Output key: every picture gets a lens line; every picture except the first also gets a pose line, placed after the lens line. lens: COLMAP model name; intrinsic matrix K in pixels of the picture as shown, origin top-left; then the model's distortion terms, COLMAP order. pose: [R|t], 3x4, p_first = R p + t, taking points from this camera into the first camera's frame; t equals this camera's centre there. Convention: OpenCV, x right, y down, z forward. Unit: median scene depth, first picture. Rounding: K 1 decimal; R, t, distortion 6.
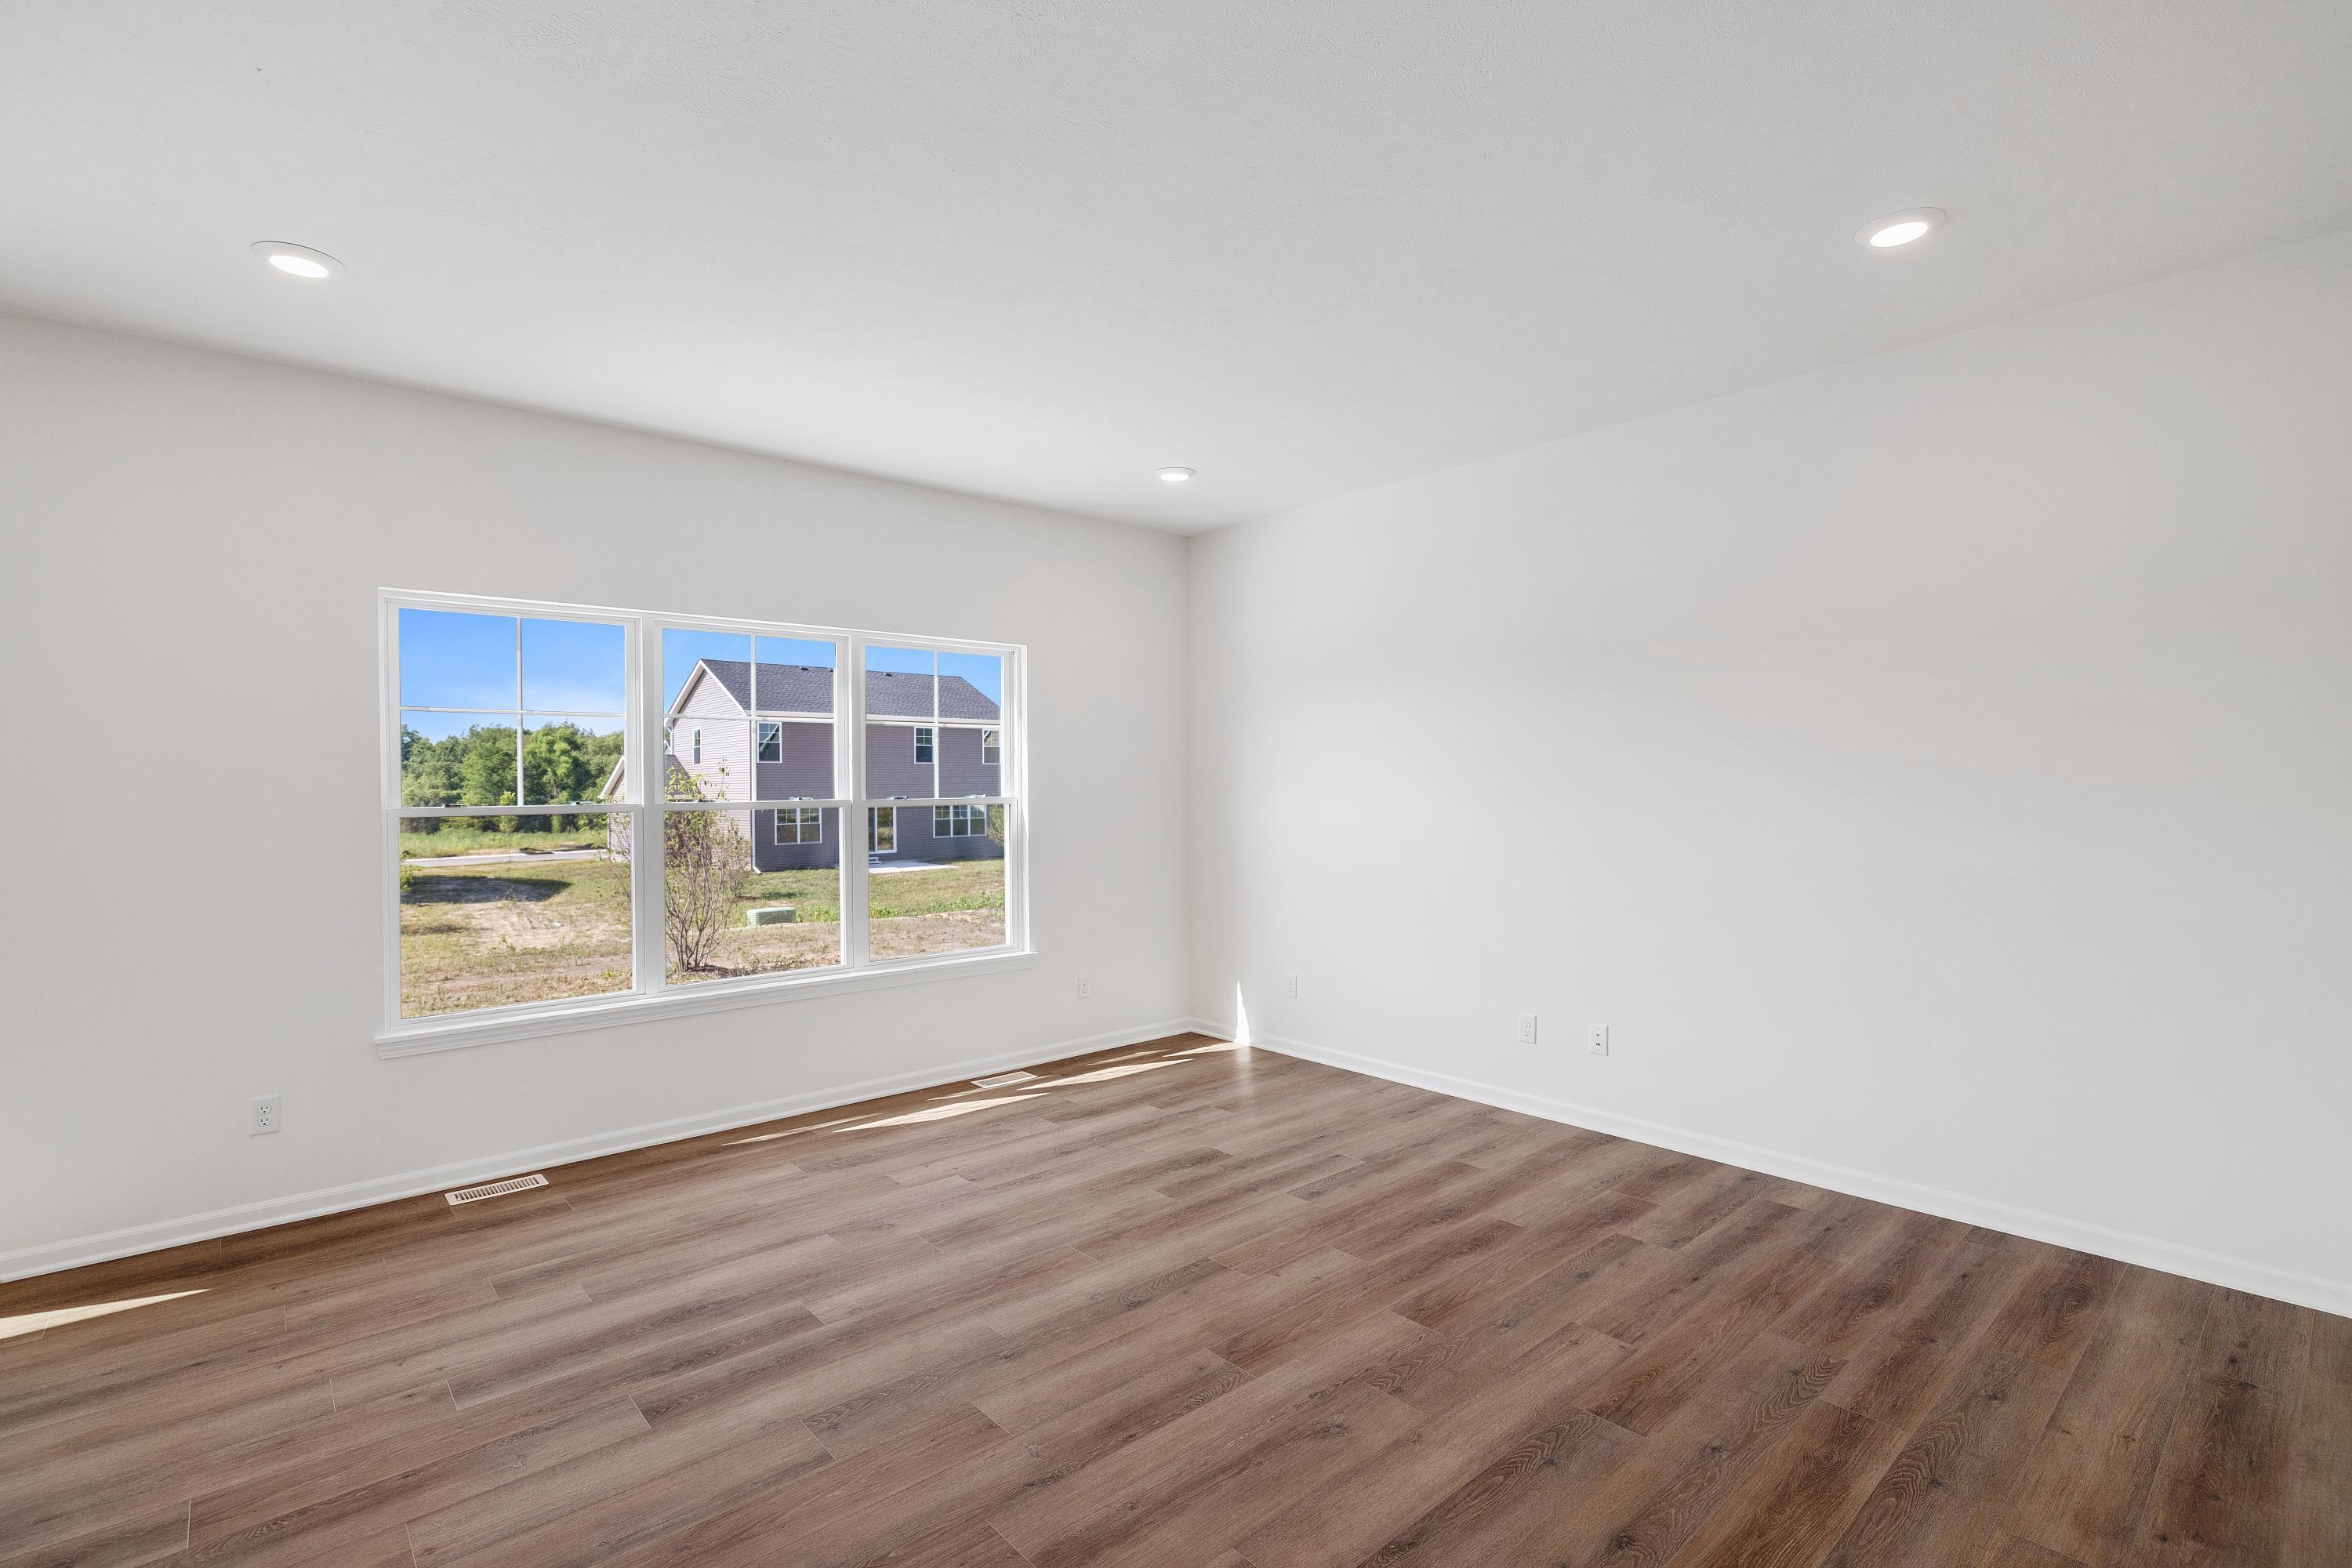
lens RADIAL K [[1094.6, 0, 1176.0], [0, 1094.6, 784.0], [0, 0, 1]] dist [-0.004989, 0.000453]
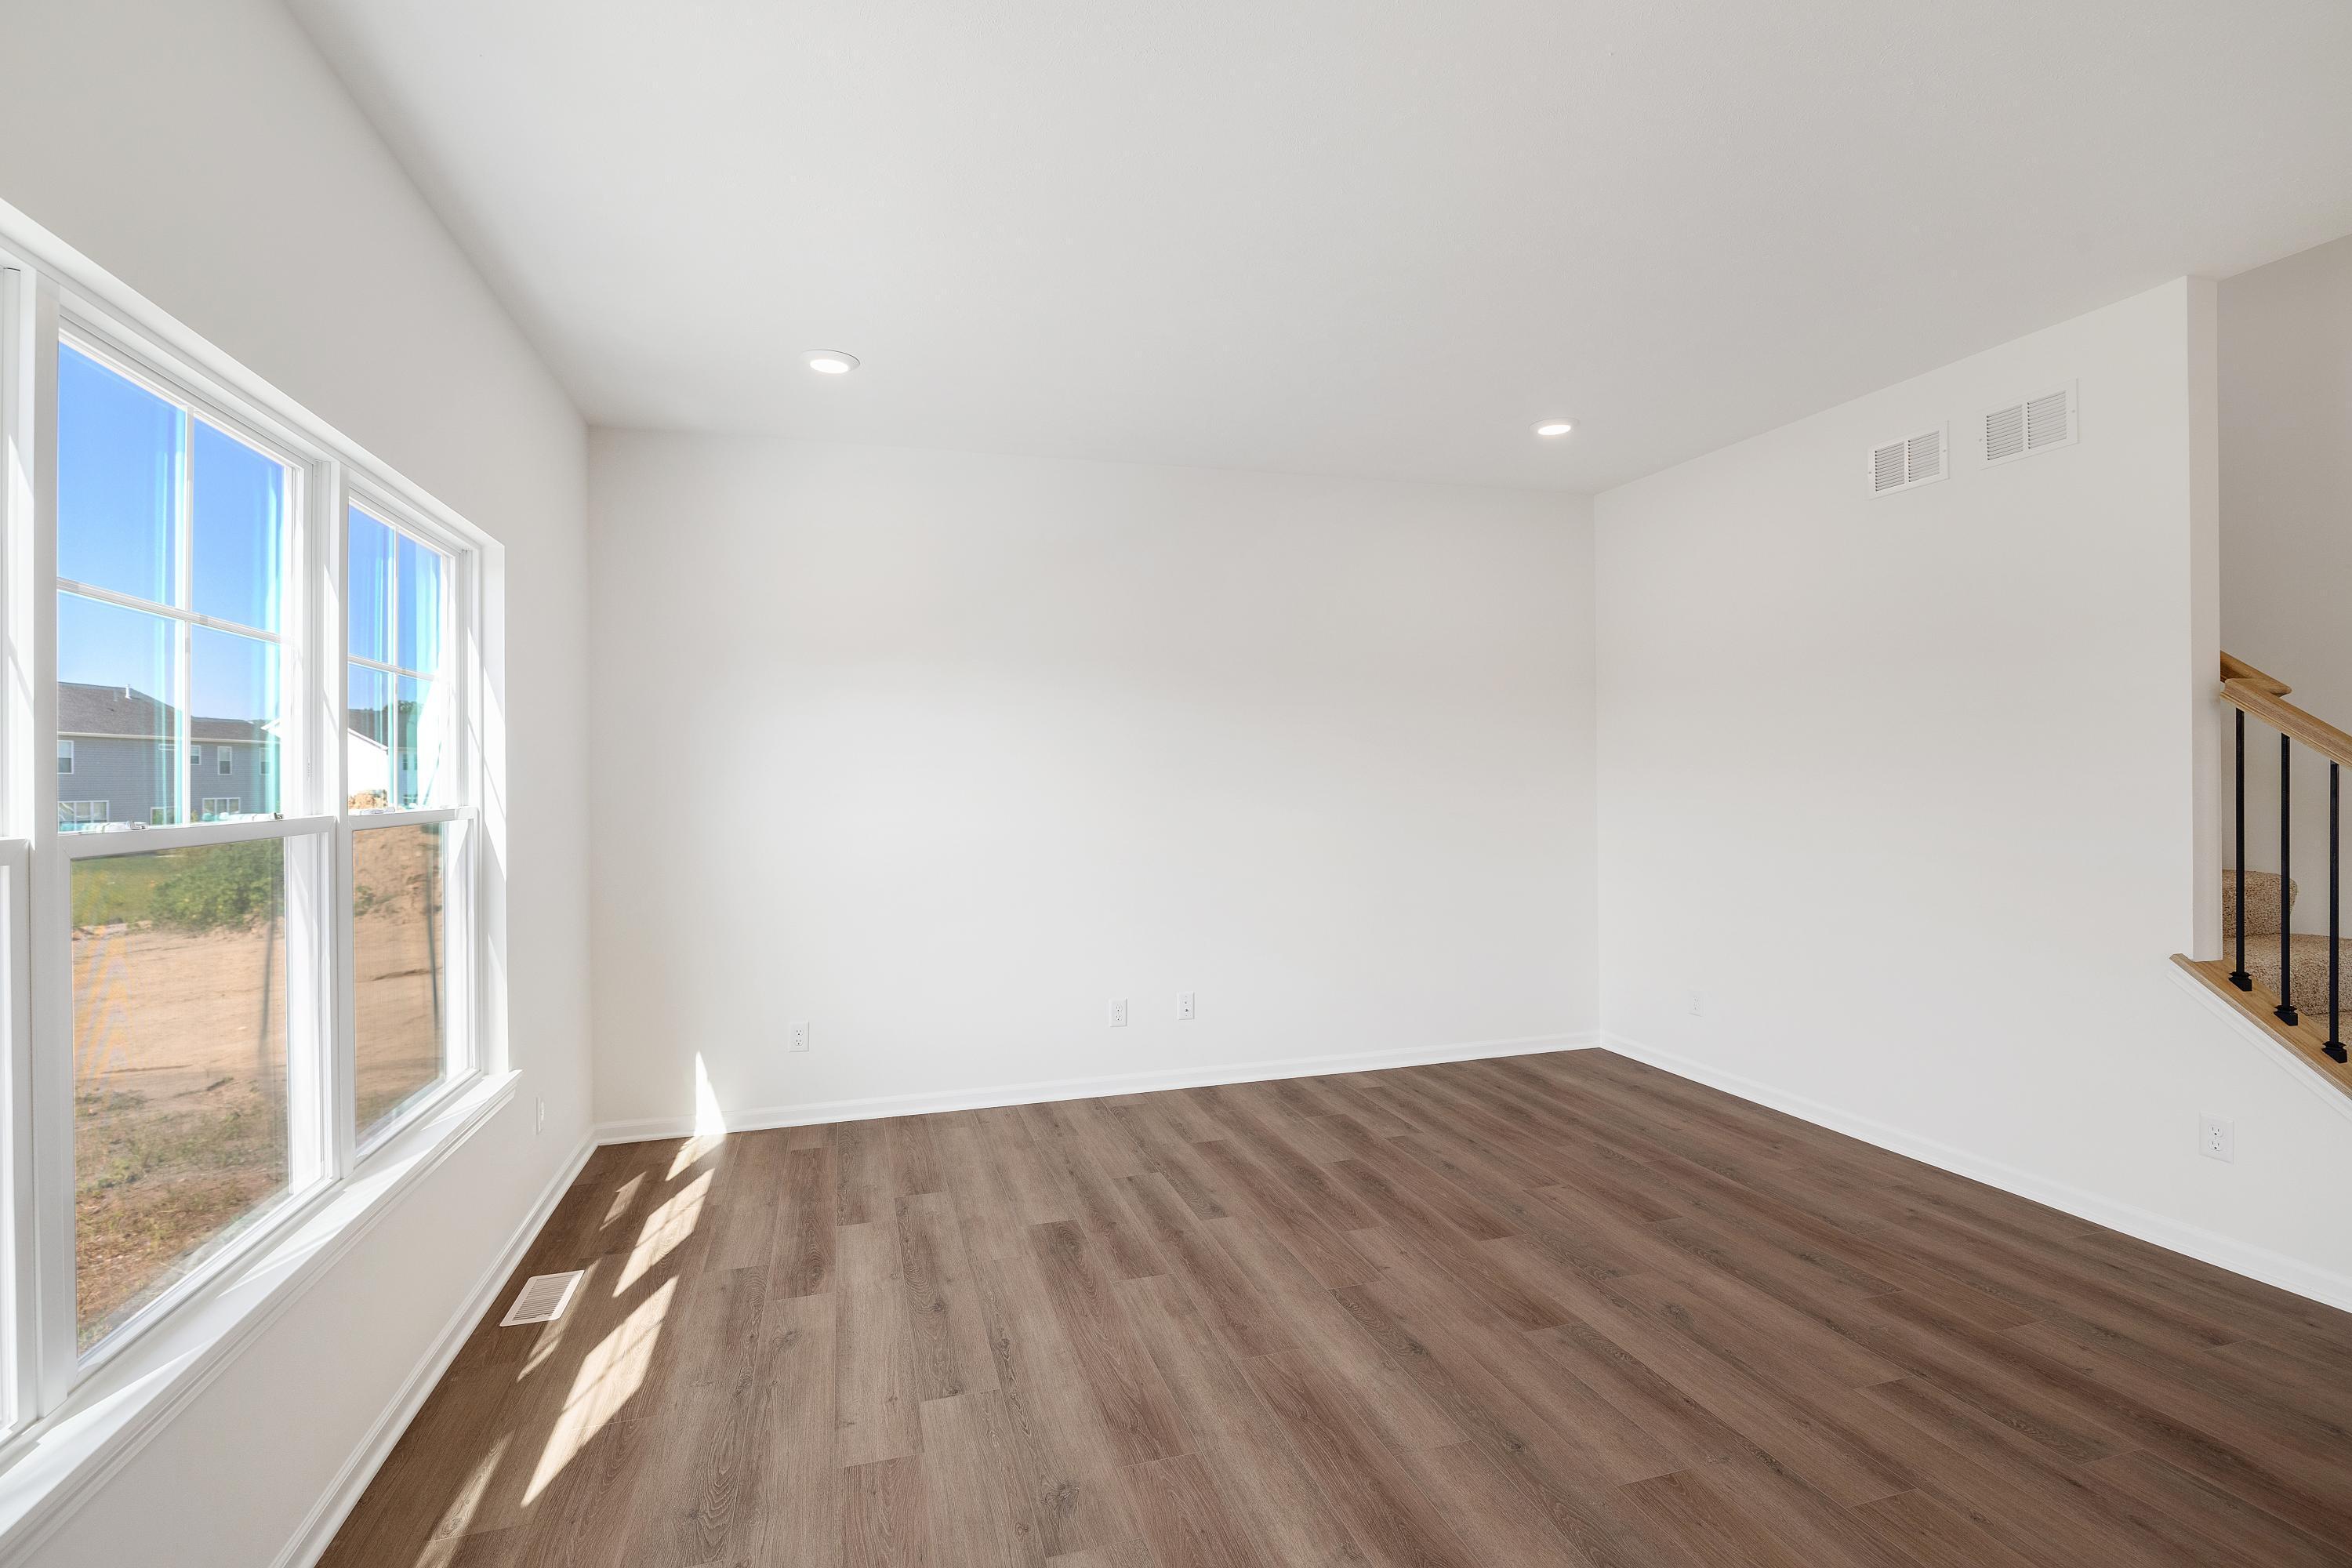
lens RADIAL K [[1094.6, 0, 1176.0], [0, 1094.6, 784.0], [0, 0, 1]] dist [-0.004989, 0.000453]
pose [[0.405755, -0.002655, 0.913978, -0.733649], [0.010008, 0.999949, -0.001538, 0.011941], [-0.913927, 0.009771, 0.405761, 0.641571]]
